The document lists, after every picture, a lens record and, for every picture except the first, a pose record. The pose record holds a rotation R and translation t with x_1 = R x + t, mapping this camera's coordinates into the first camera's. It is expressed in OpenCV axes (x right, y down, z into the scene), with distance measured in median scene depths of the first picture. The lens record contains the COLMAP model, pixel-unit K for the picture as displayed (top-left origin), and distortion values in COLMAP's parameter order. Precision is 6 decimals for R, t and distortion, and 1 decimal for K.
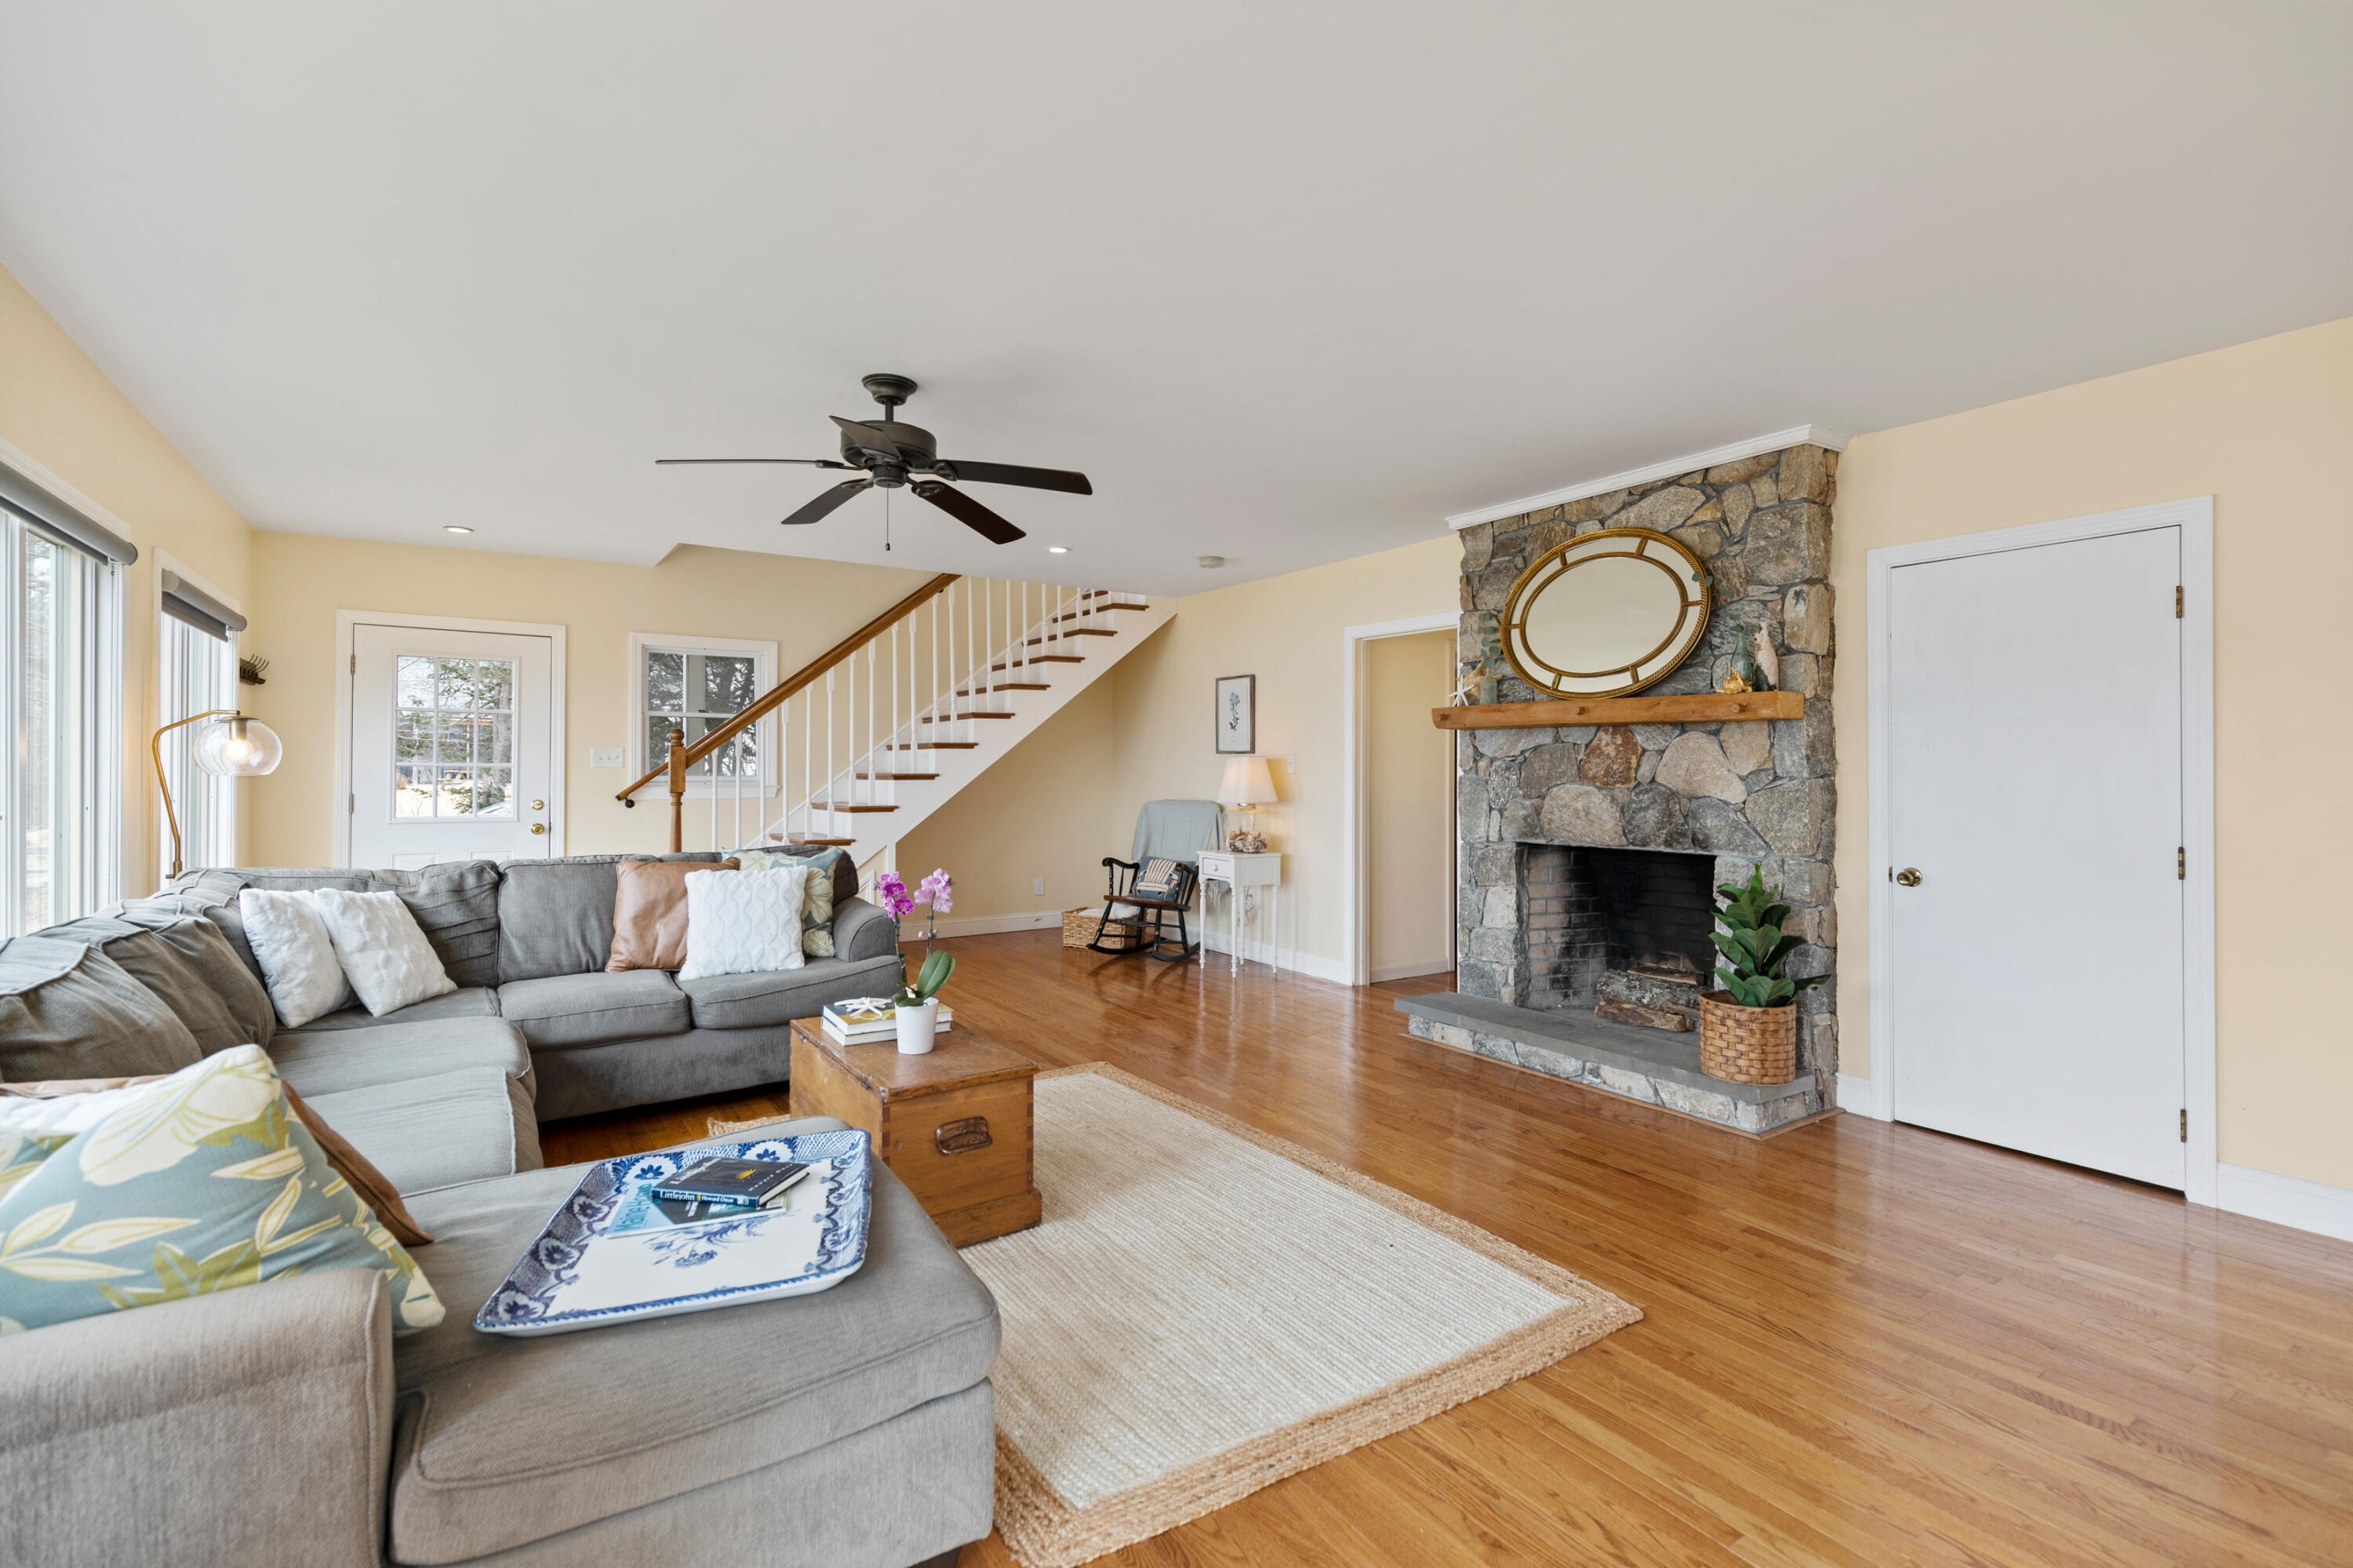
lens RADIAL K [[1064.2, 0, 1189.6], [0, 1064.2, 764.9], [0, 0, 1]] dist [0.018063, 0.000035]
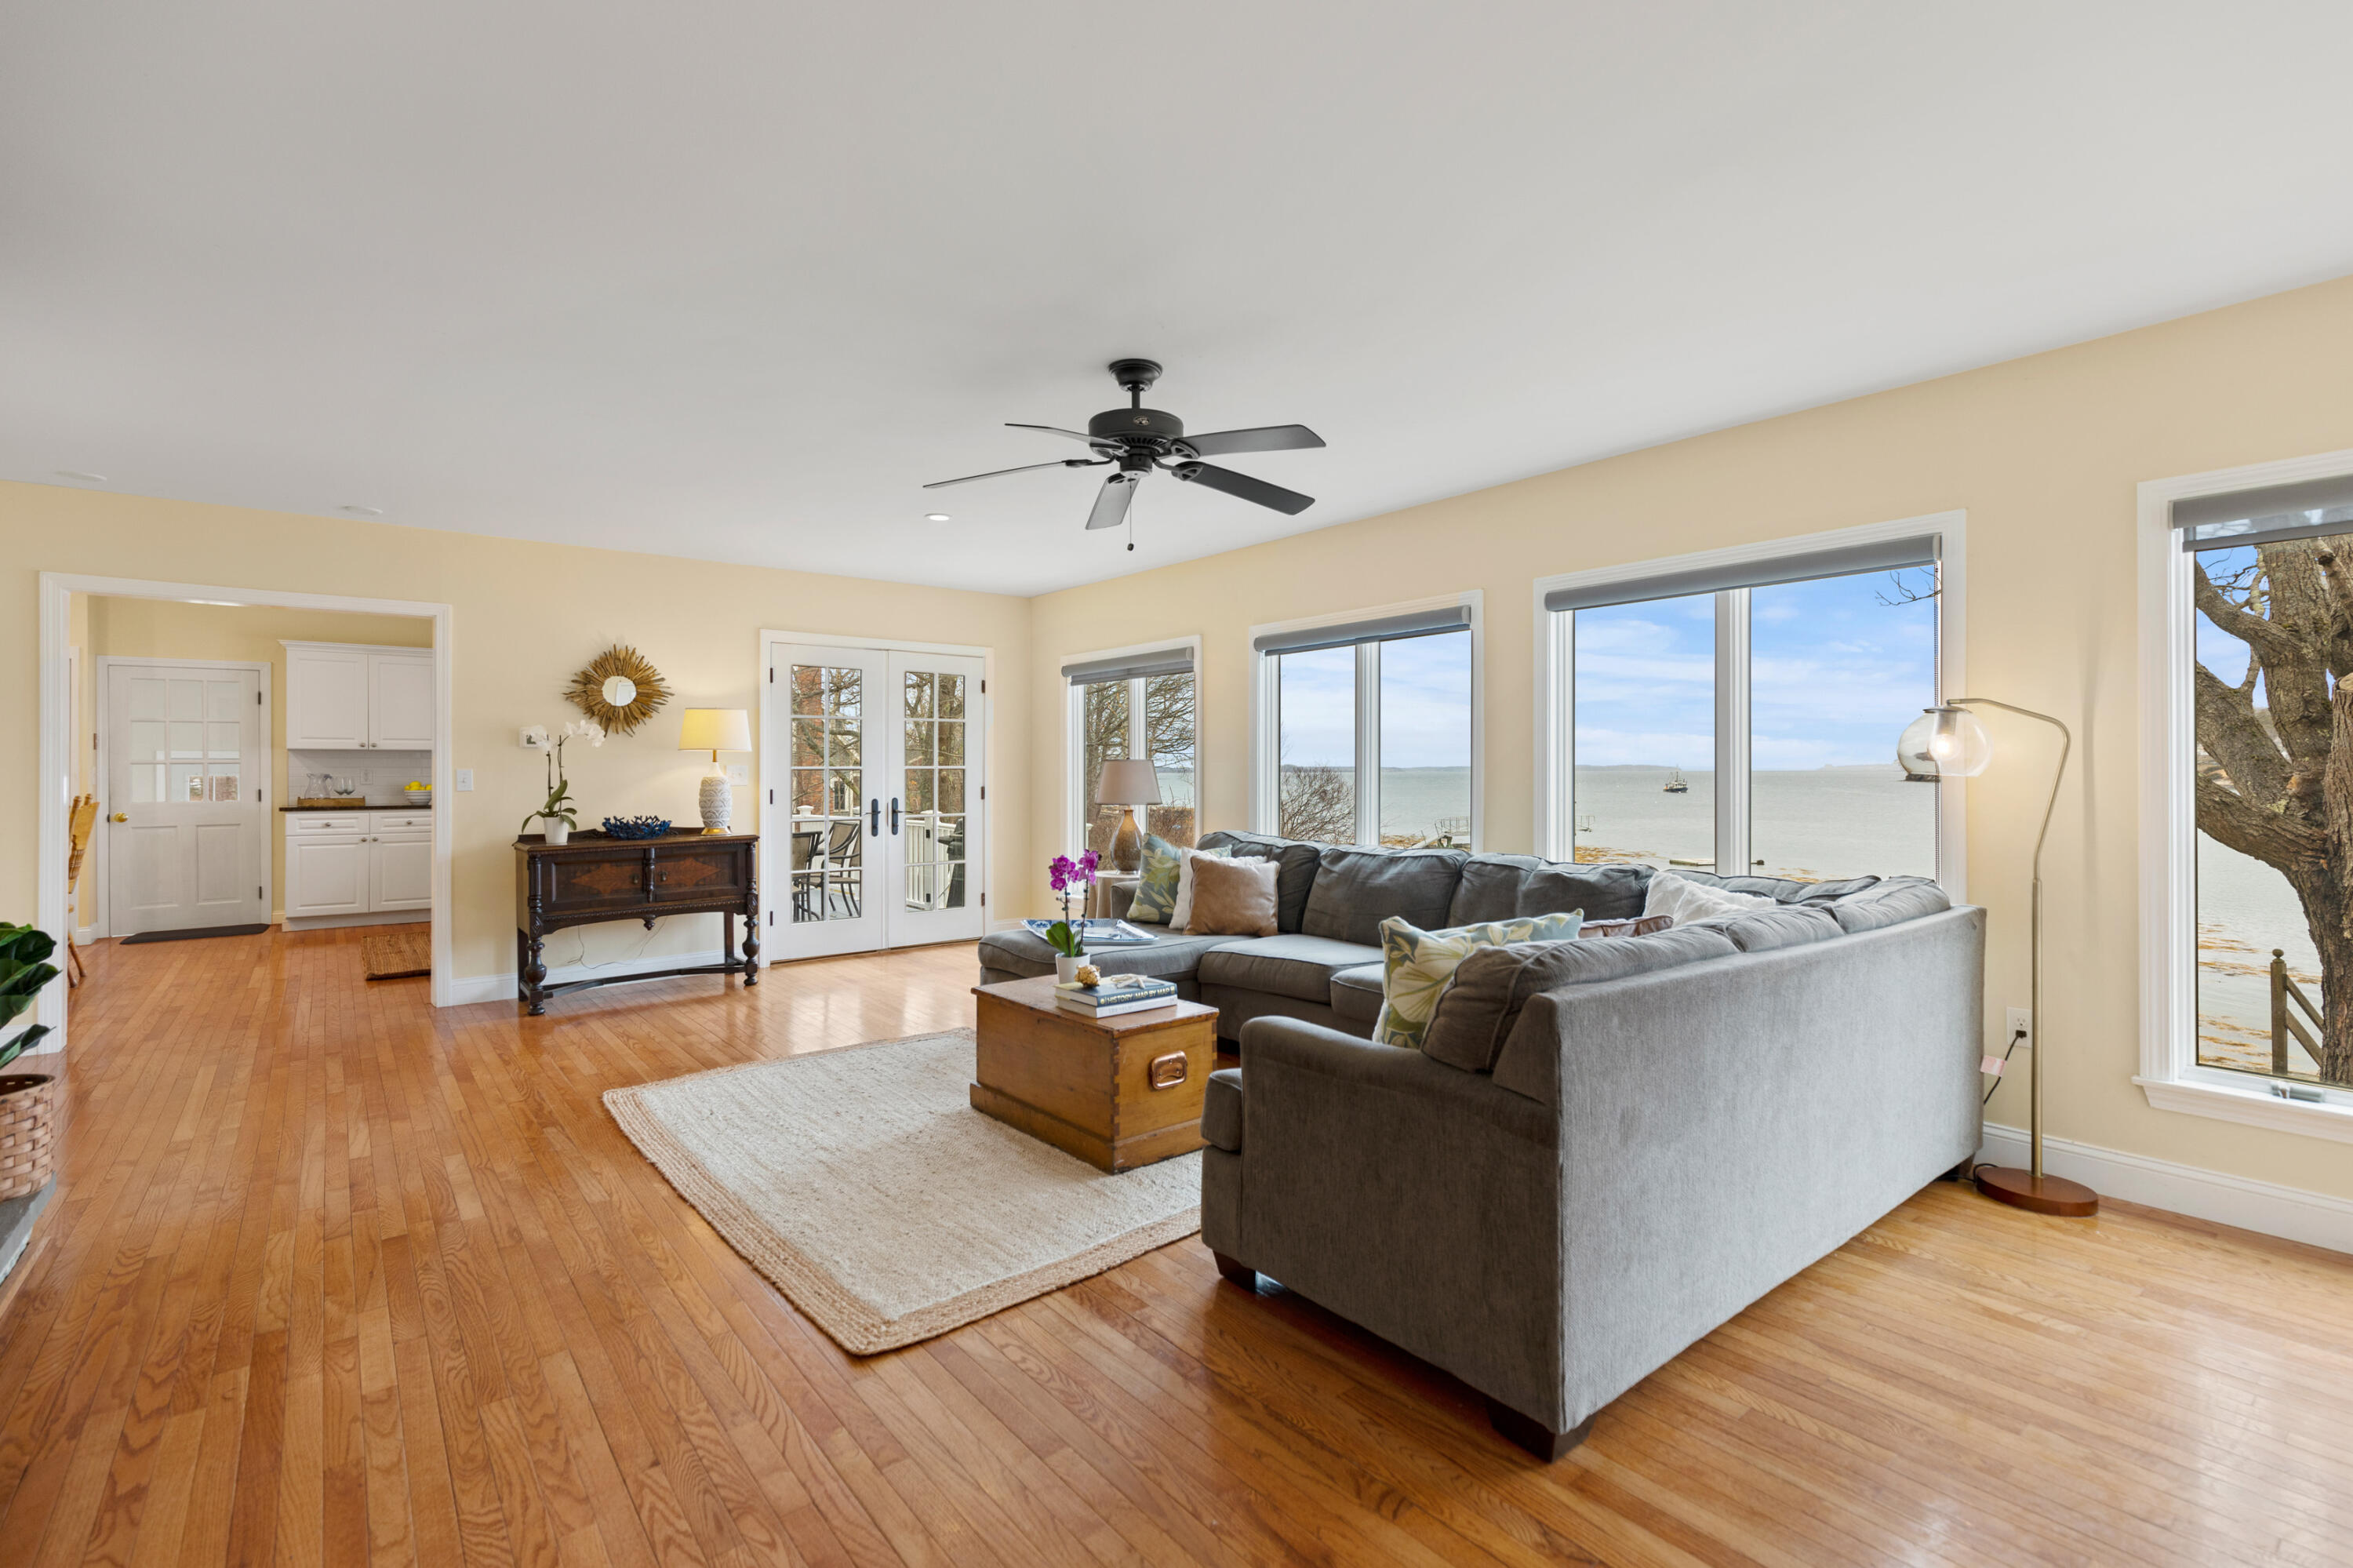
lens RADIAL K [[1064.2, 0, 1189.6], [0, 1064.2, 764.9], [0, 0, 1]] dist [0.018063, 0.000035]
pose [[-0.995717, 0.002332, -0.092419, -0.218682], [0.002682, 0.999990, -0.003656, 0.003001], [0.092409, -0.003888, -0.995714, 1.786034]]
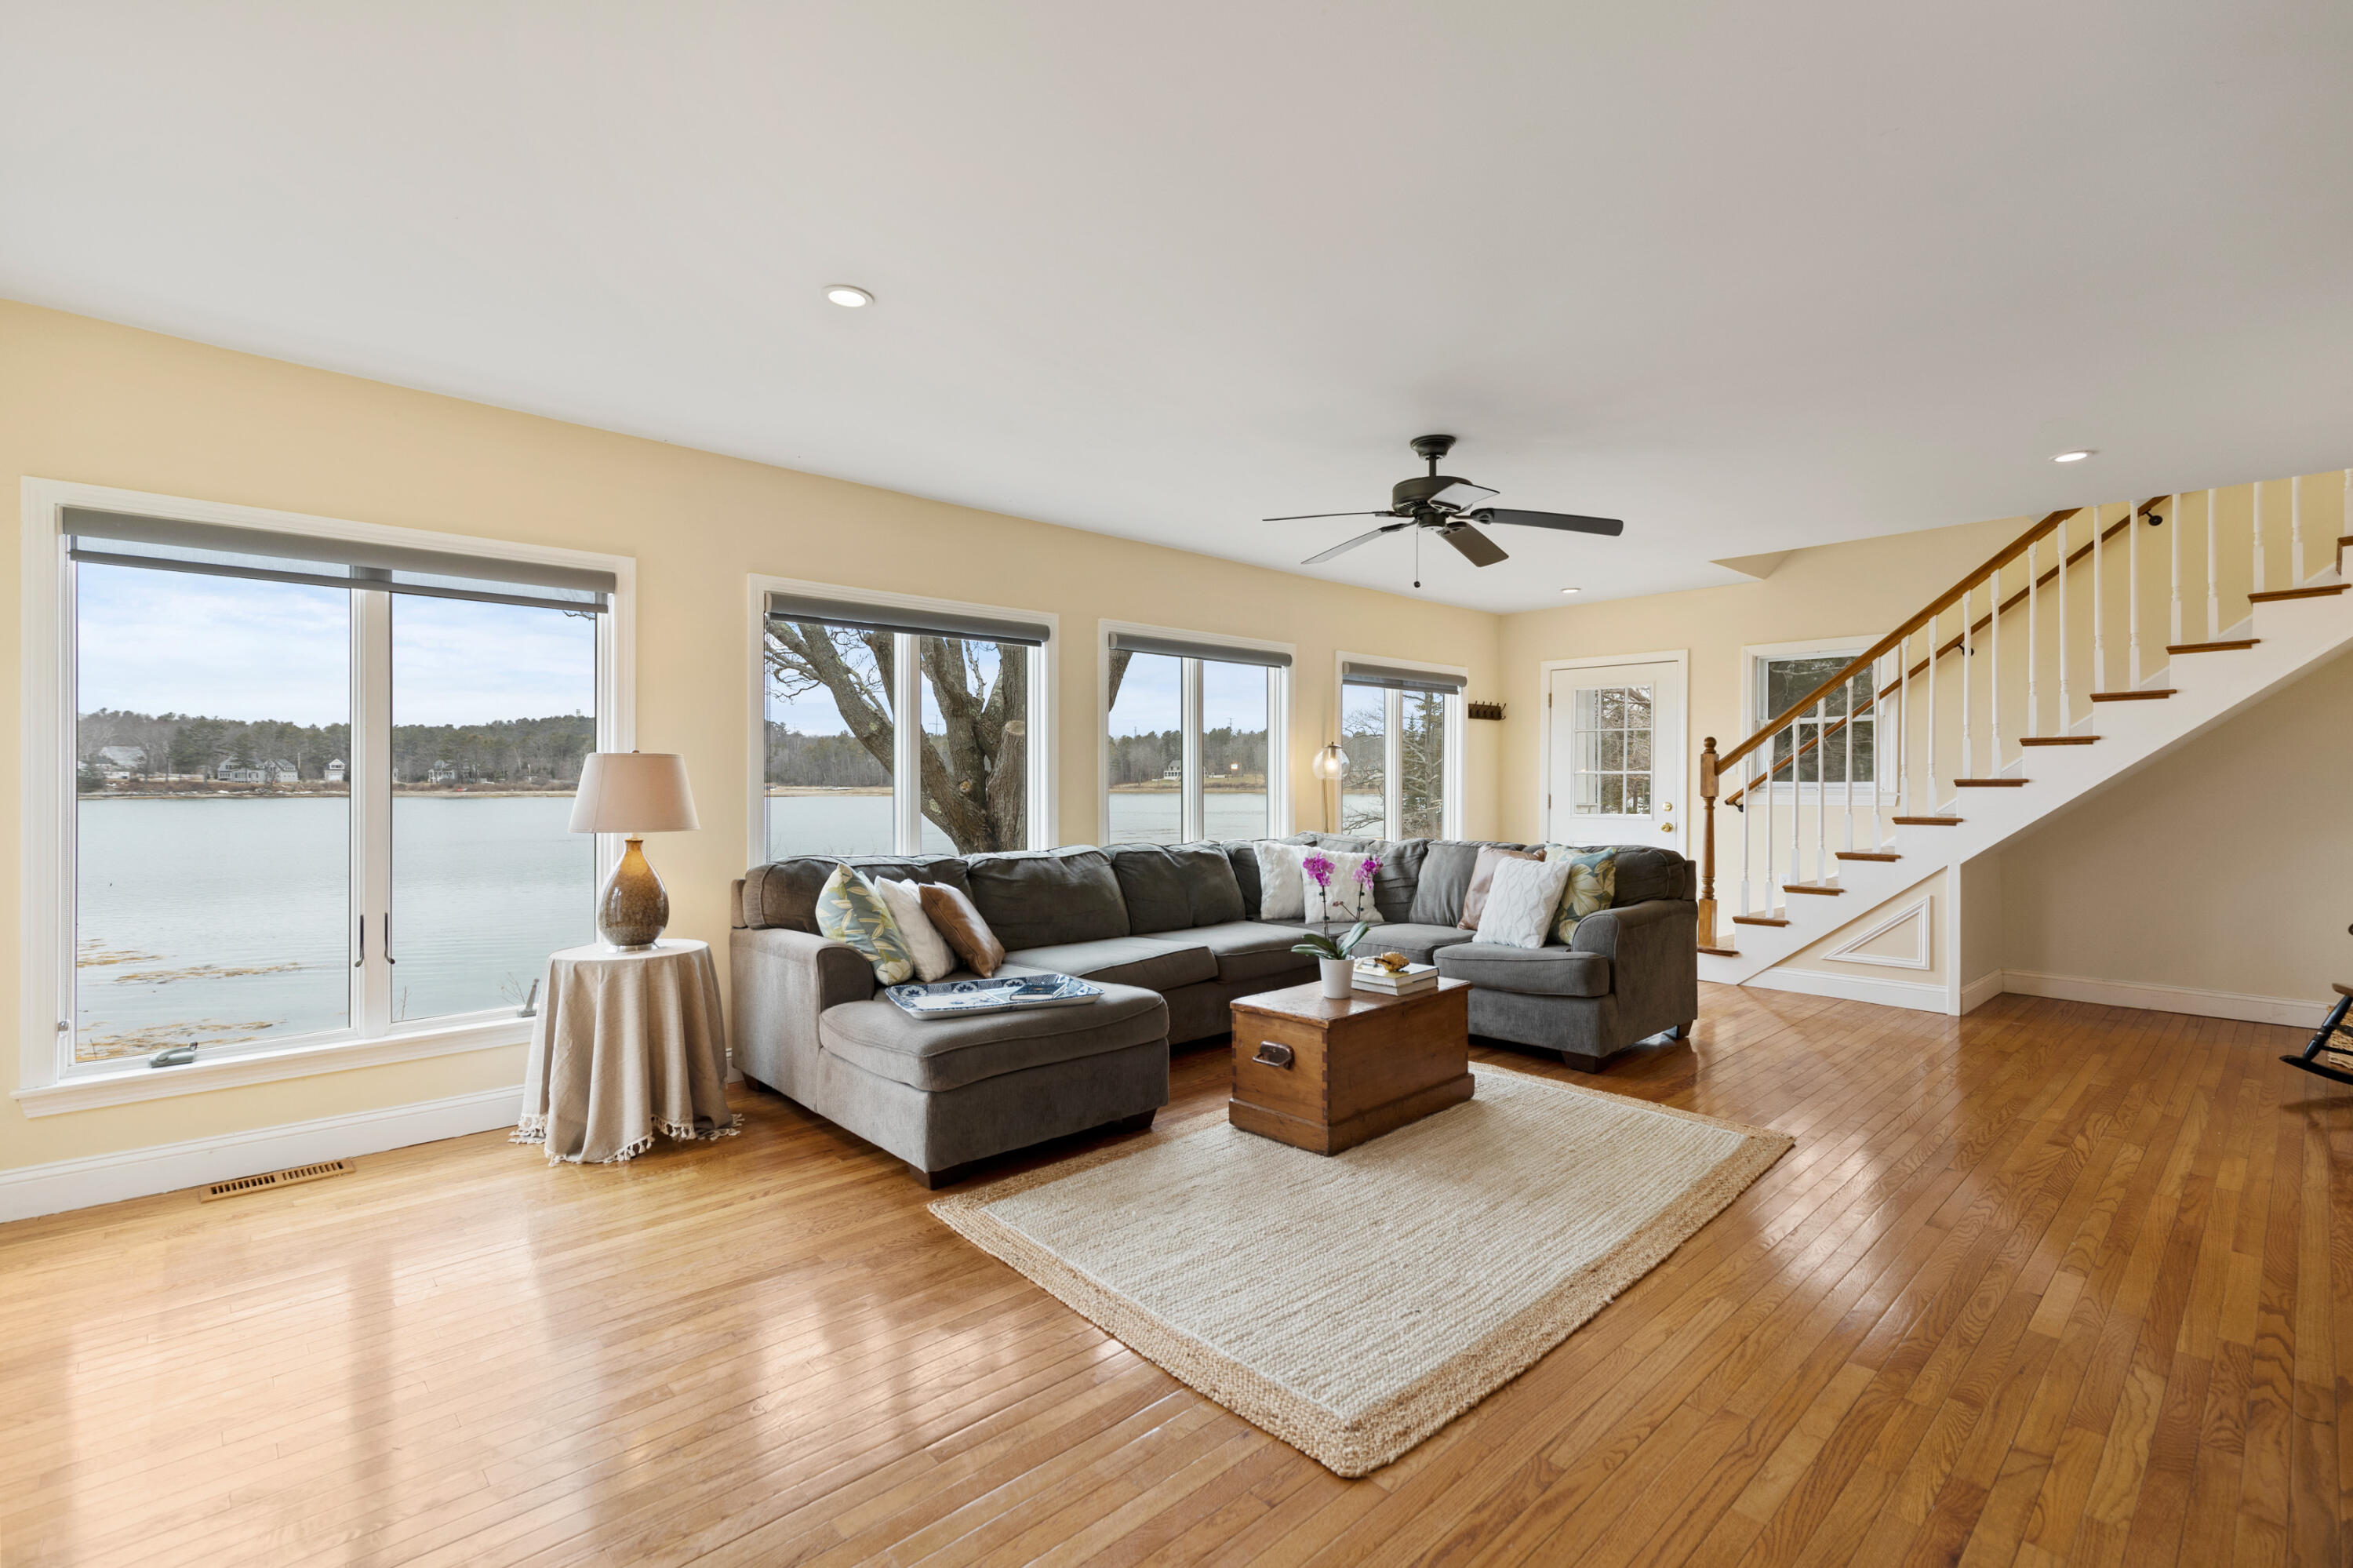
lens RADIAL K [[1056.8, 0, 1176.5], [0, 1056.8, 784.0], [0, 0, 1]] dist [0.001473, 0.000187]
pose [[0.160796, 0.003860, -0.986980, 0.742067], [0.005421, 0.999974, 0.004794, 0.008134], [0.986973, -0.006121, 0.160771, 0.489217]]
